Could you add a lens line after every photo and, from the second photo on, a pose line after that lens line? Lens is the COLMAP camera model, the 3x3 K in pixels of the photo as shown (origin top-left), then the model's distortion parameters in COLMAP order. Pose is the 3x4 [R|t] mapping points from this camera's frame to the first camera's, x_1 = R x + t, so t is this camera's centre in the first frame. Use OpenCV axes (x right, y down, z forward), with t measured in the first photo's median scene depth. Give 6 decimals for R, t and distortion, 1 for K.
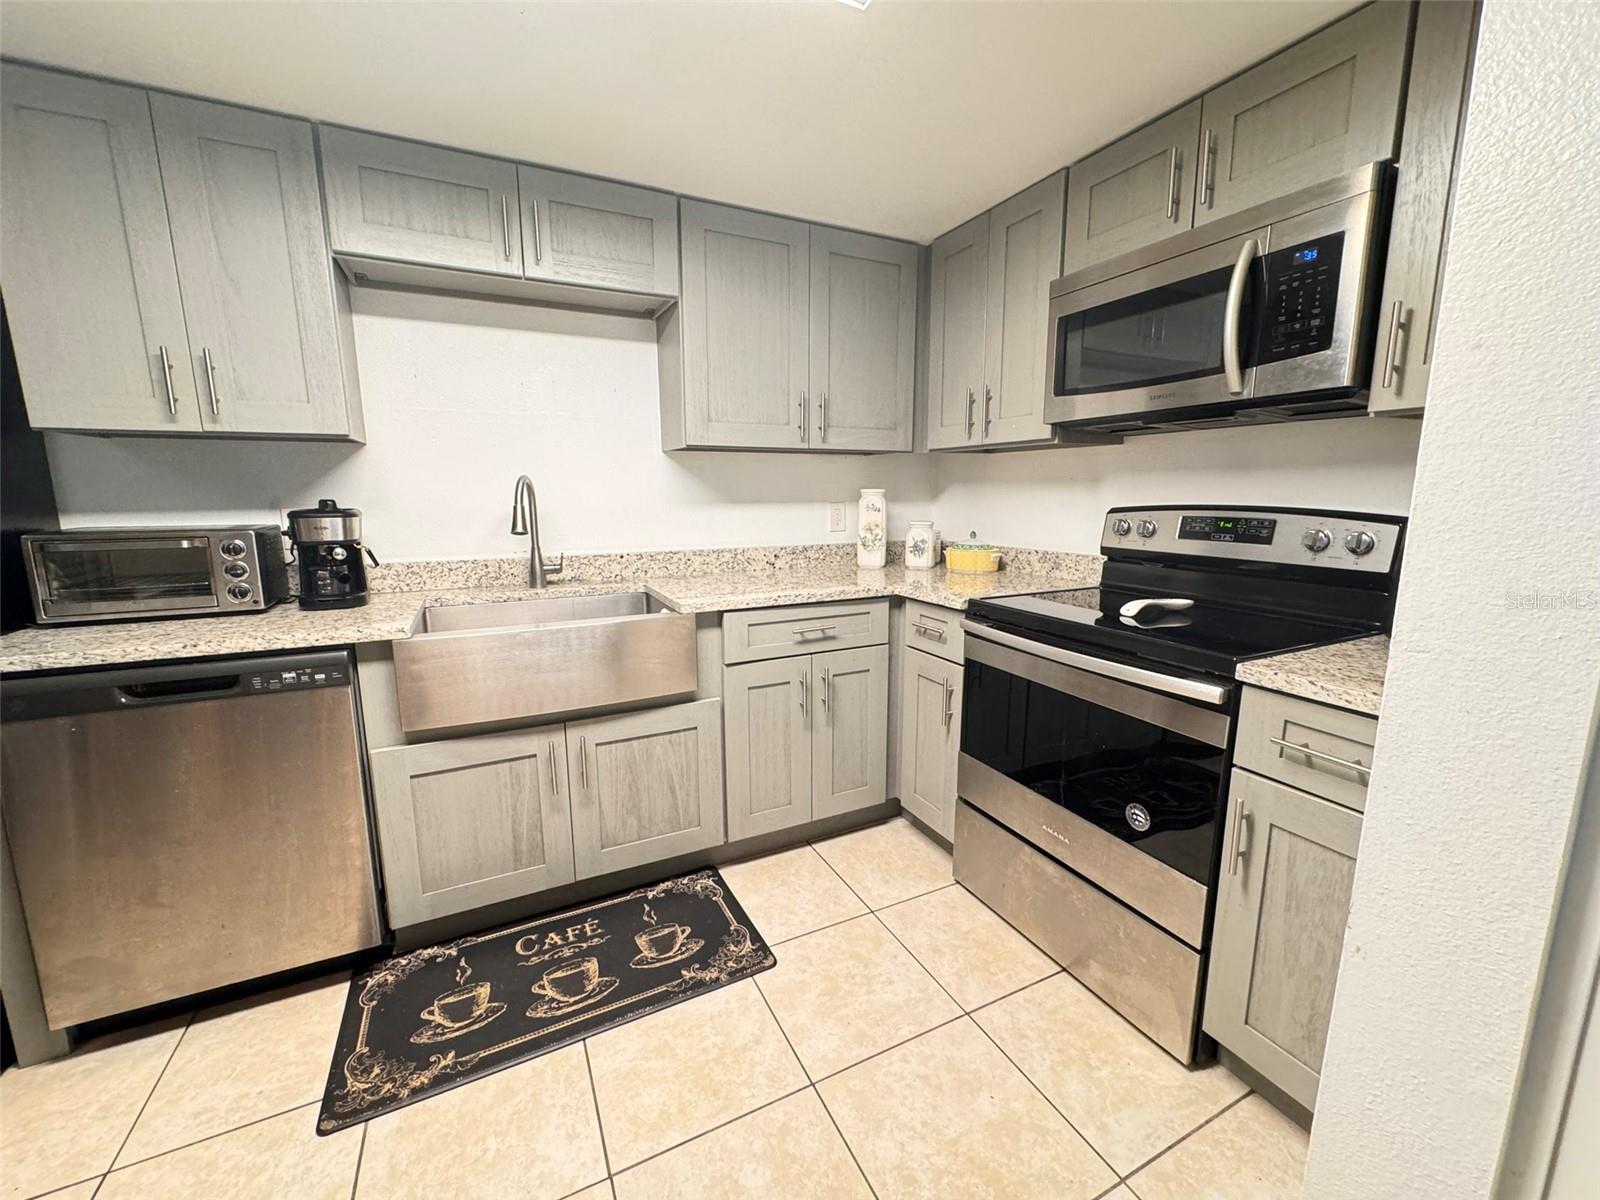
lens RADIAL K [[638.0, 0, 795.5], [0, 638.0, 596.5], [0, 0, 1]] dist [-0.001875, -0.000158]
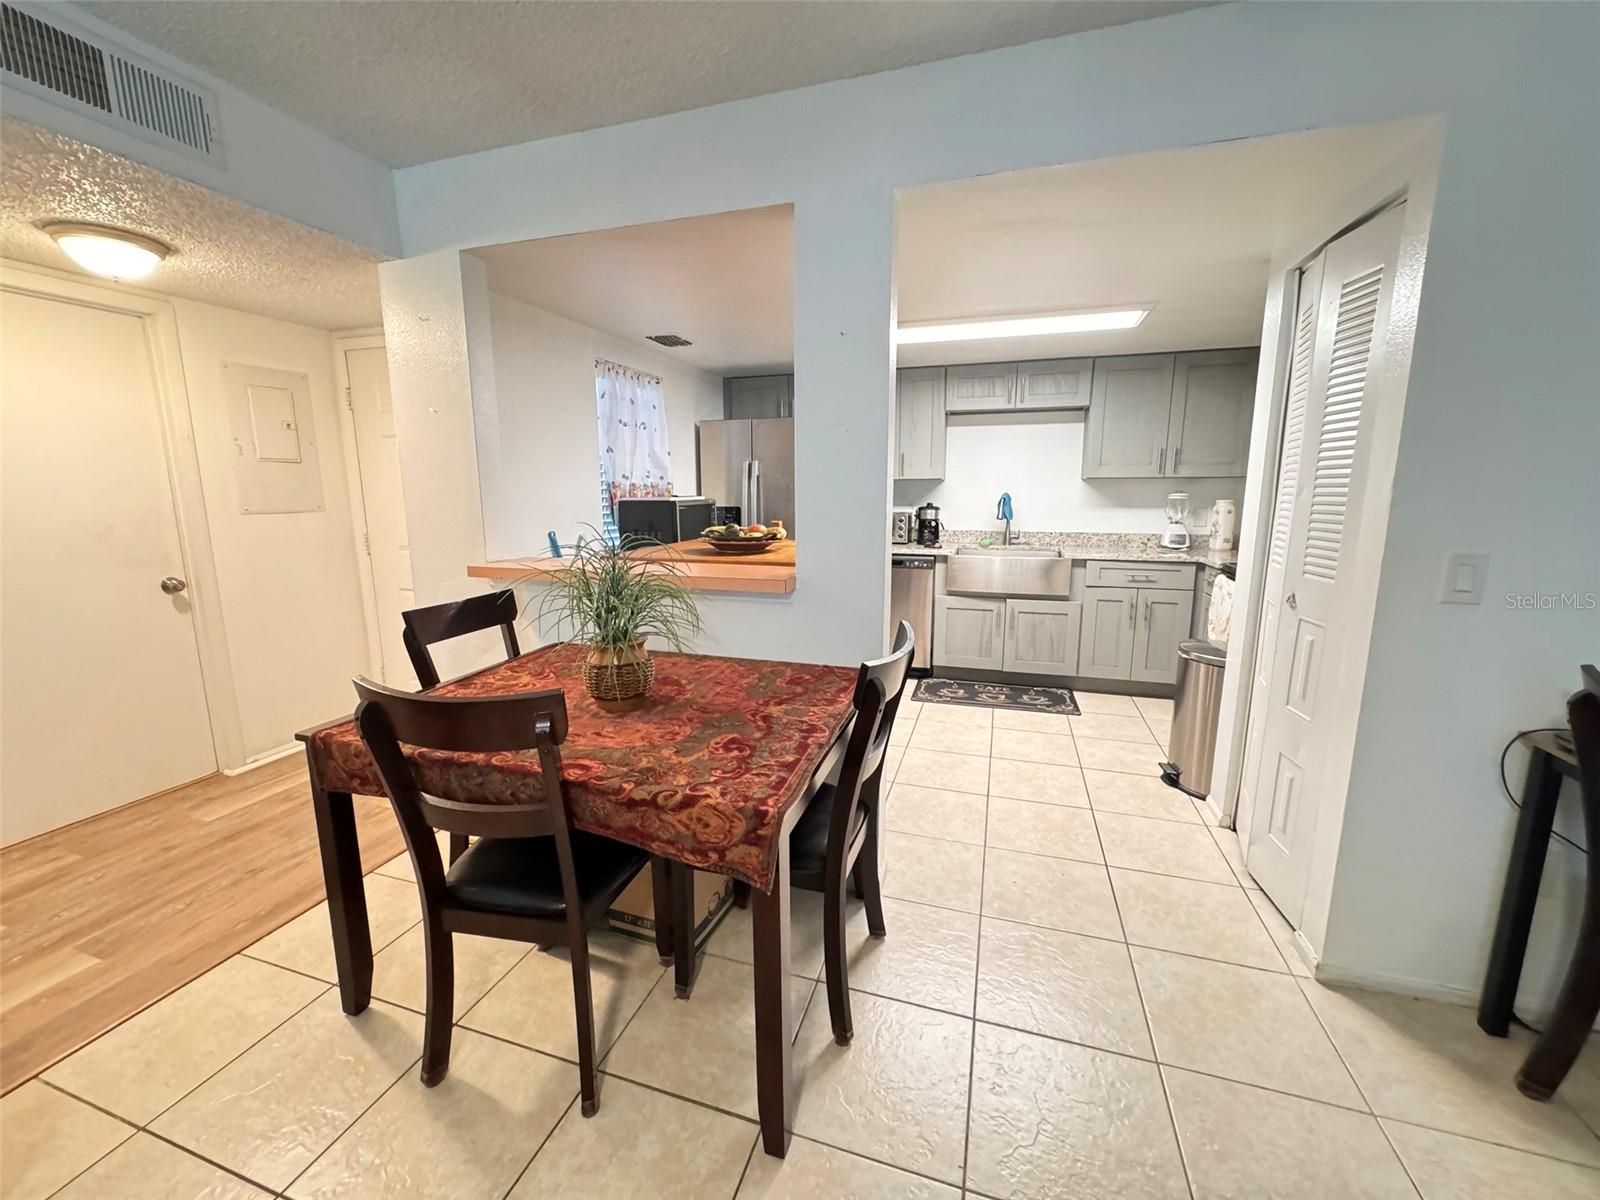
lens RADIAL K [[638.0, 0, 795.4], [0, 638.0, 595.0], [0, 0, 1]] dist [-0.001875, -0.000158]
pose [[0.718837, 0.117272, -0.685216, 0.661025], [-0.112908, 0.992276, 0.051377, 0.141923], [0.685949, 0.040434, 0.726525, -1.192567]]
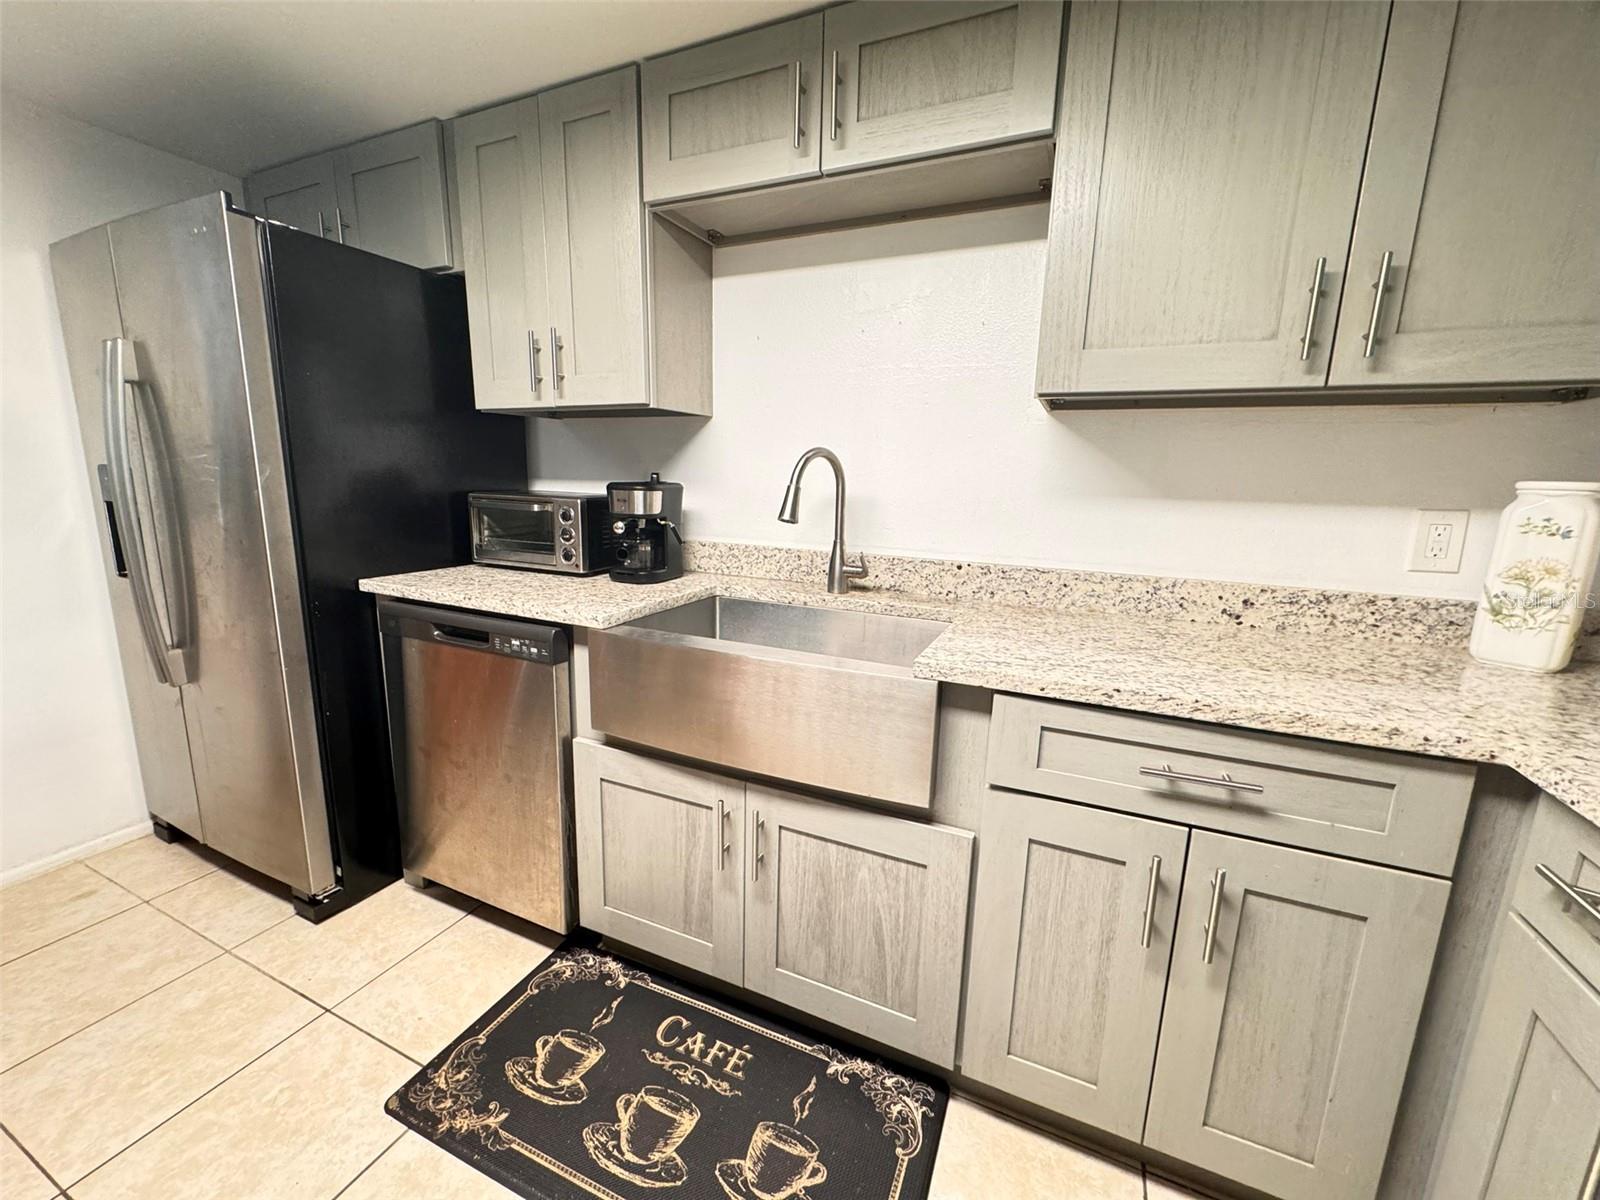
lens RADIAL K [[638.0, 0, 797.2], [0, 638.0, 596.8], [0, 0, 1]] dist [-0.001875, -0.000158]
pose [[0.636468, 0.163382, -0.753800, 0.185307], [-0.152815, 0.984645, 0.084388, -0.078626], [0.756014, 0.061482, 0.651662, 0.525813]]
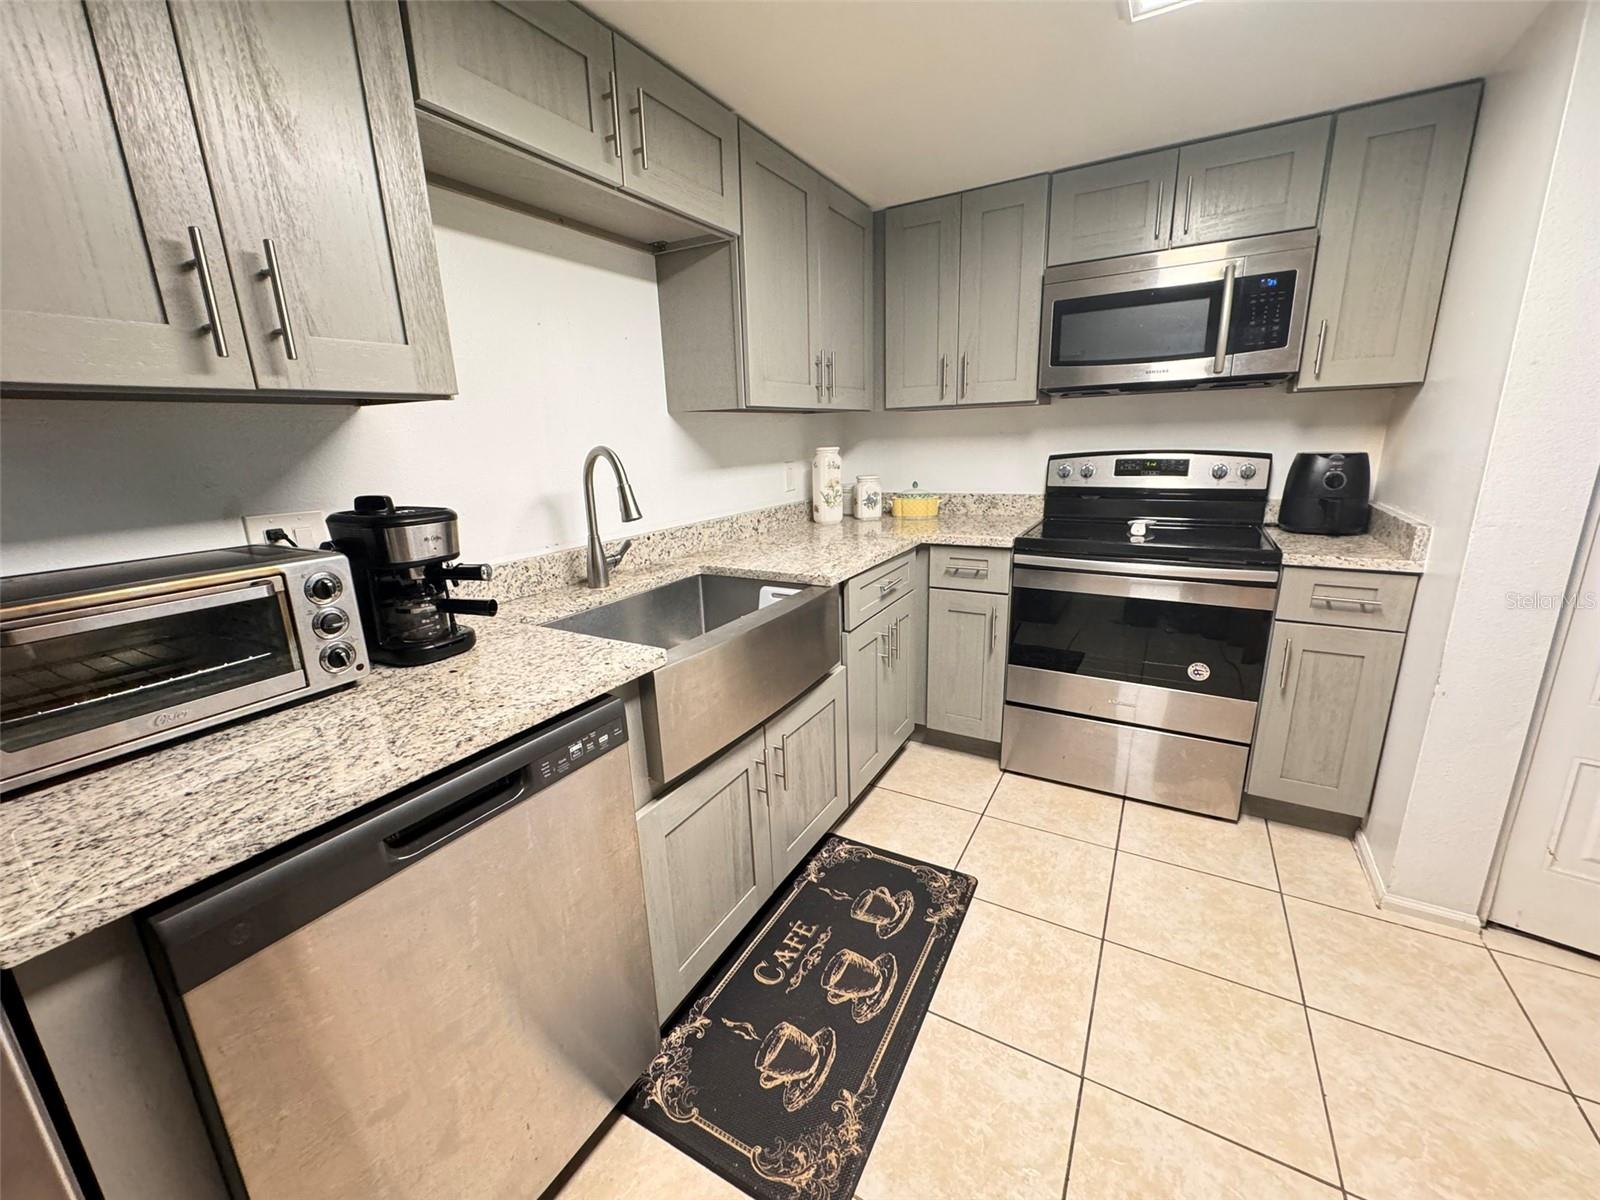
lens RADIAL K [[638.0, 0, 795.6], [0, 638.0, 596.5], [0, 0, 1]] dist [-0.001875, -0.000158]
pose [[0.831509, -0.161163, 0.531620, -0.732390], [0.122085, 0.986611, 0.108142, -0.067827], [-0.541930, -0.025018, 0.840051, 0.219558]]
